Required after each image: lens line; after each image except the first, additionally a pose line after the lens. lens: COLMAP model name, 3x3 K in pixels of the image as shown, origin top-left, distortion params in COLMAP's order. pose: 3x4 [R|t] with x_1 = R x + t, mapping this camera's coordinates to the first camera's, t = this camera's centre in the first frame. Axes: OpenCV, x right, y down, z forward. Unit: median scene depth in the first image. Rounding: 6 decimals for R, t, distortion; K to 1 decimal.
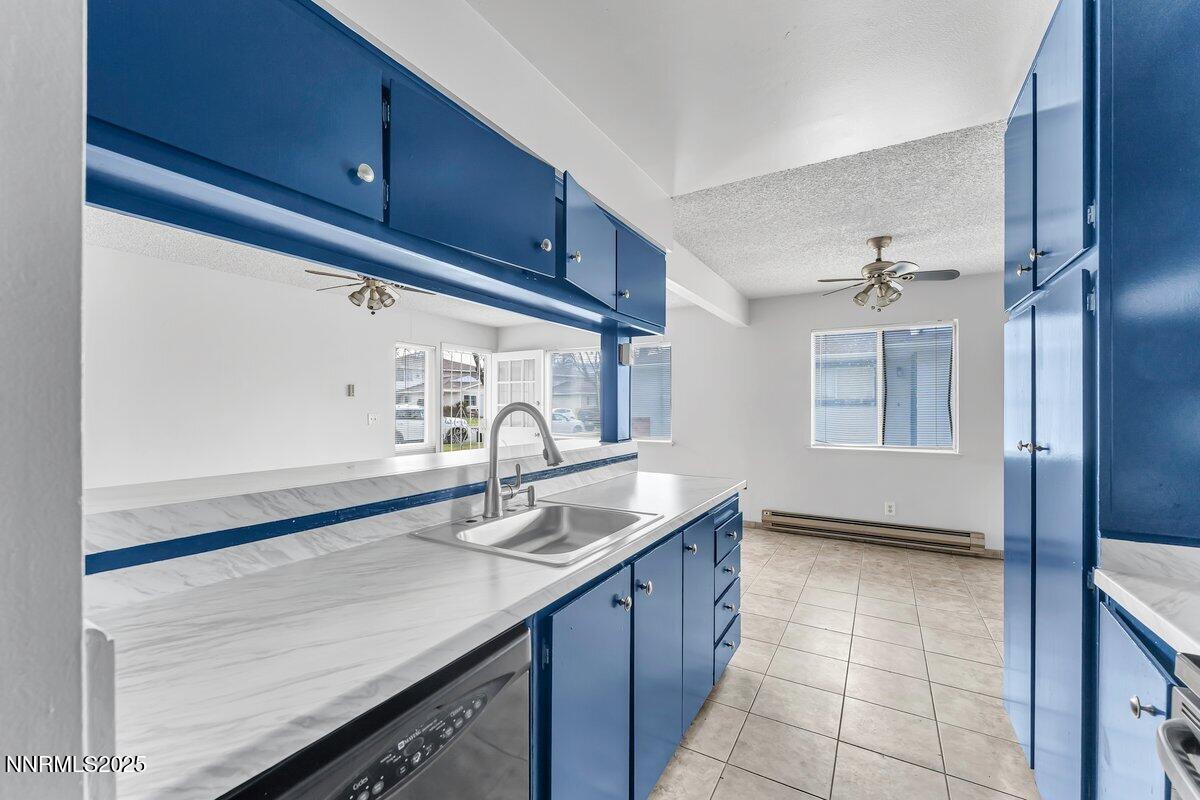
lens RADIAL K [[487.3, 0, 596.5], [0, 487.3, 406.8], [0, 0, 1]] dist [-0.002751, -0.000410]
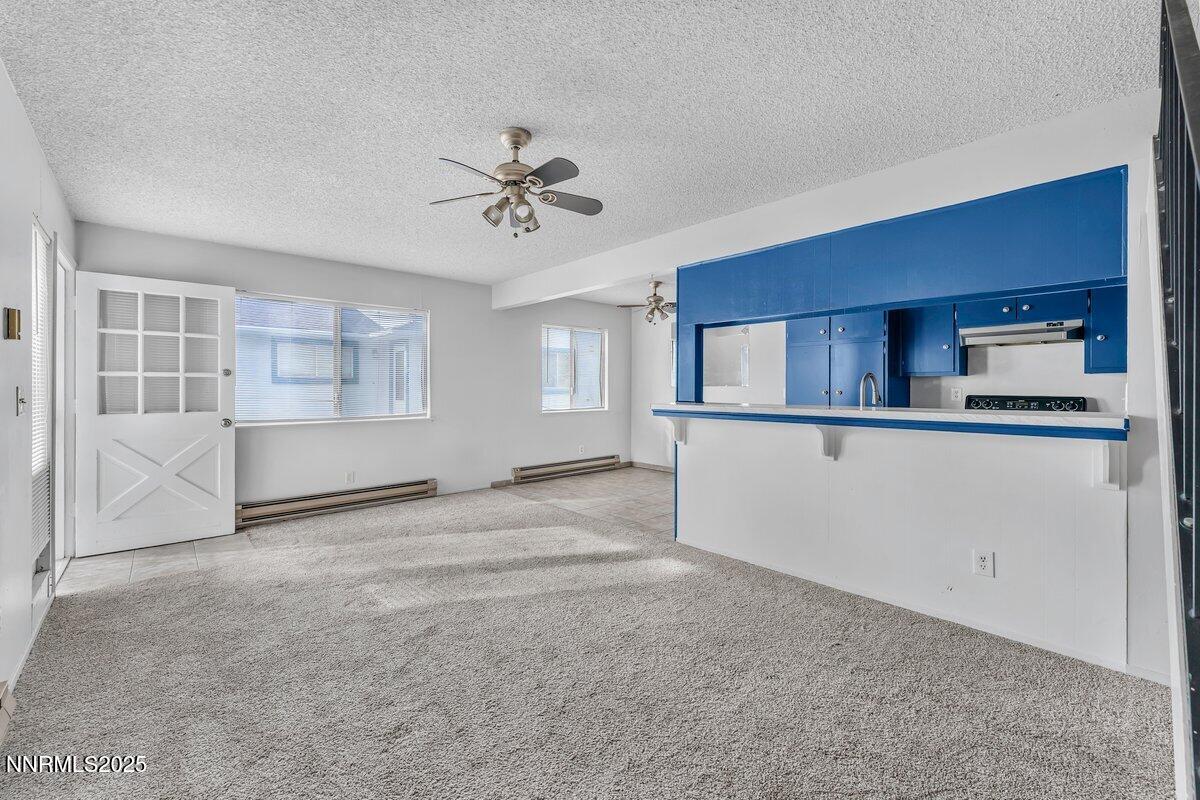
lens RADIAL K [[485.7, 0, 597.1], [0, 485.7, 388.4], [0, 0, 1]] dist [0.000562, 0.000124]
pose [[0.291972, -0.000953, 0.956426, -1.643032], [-0.000865, 0.999999, 0.001261, 0.037474], [-0.956427, -0.001195, 0.291971, 1.040255]]
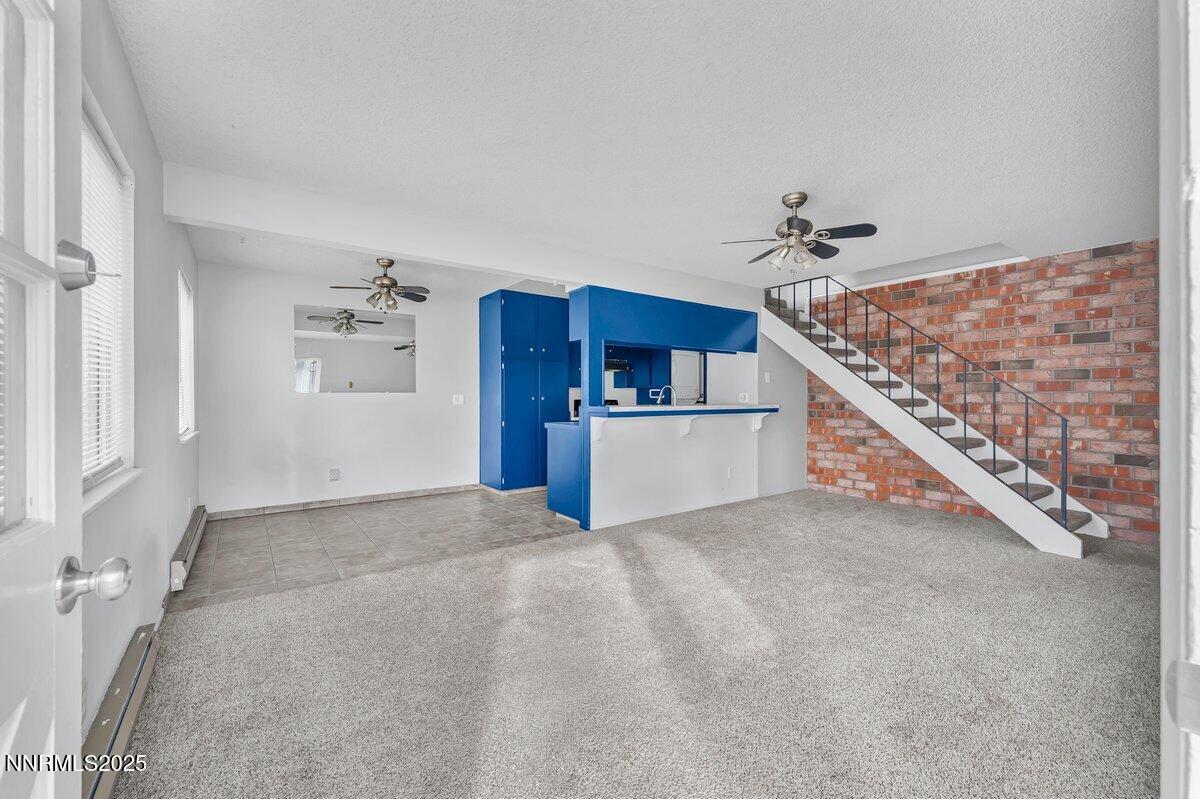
lens RADIAL K [[487.3, 0, 596.5], [0, 487.3, 406.3], [0, 0, 1]] dist [-0.002751, -0.000410]
pose [[-0.913807, -0.006925, 0.406089, -0.749100], [0.000342, 0.999841, 0.017820, 0.052843], [-0.406148, 0.016423, -0.913660, 2.982831]]
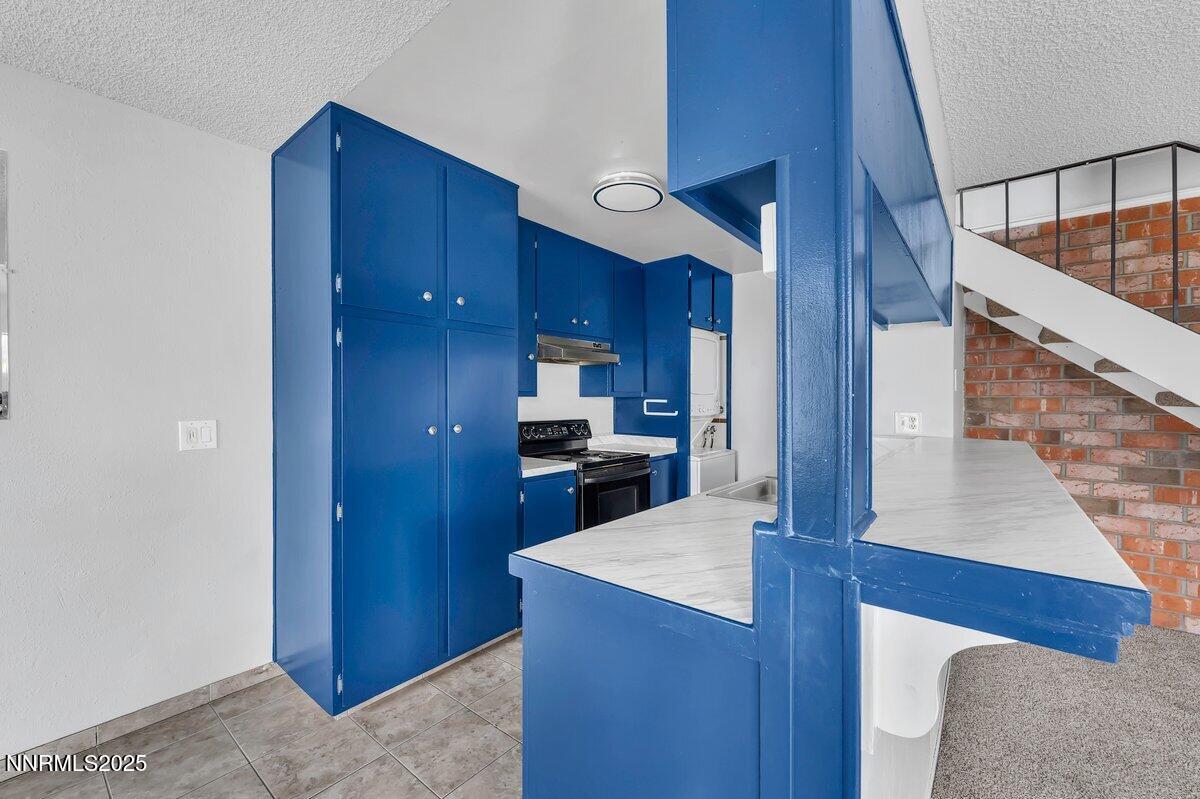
lens RADIAL K [[490.8, 0, 596.0], [0, 490.8, 401.8], [0, 0, 1]] dist [0.001747, -0.000002]
pose [[-0.987985, -0.002219, 0.154534, 0.157202], [-0.000830, 0.999959, 0.009048, -0.009469], [-0.154548, 0.008811, -0.987946, 1.629054]]
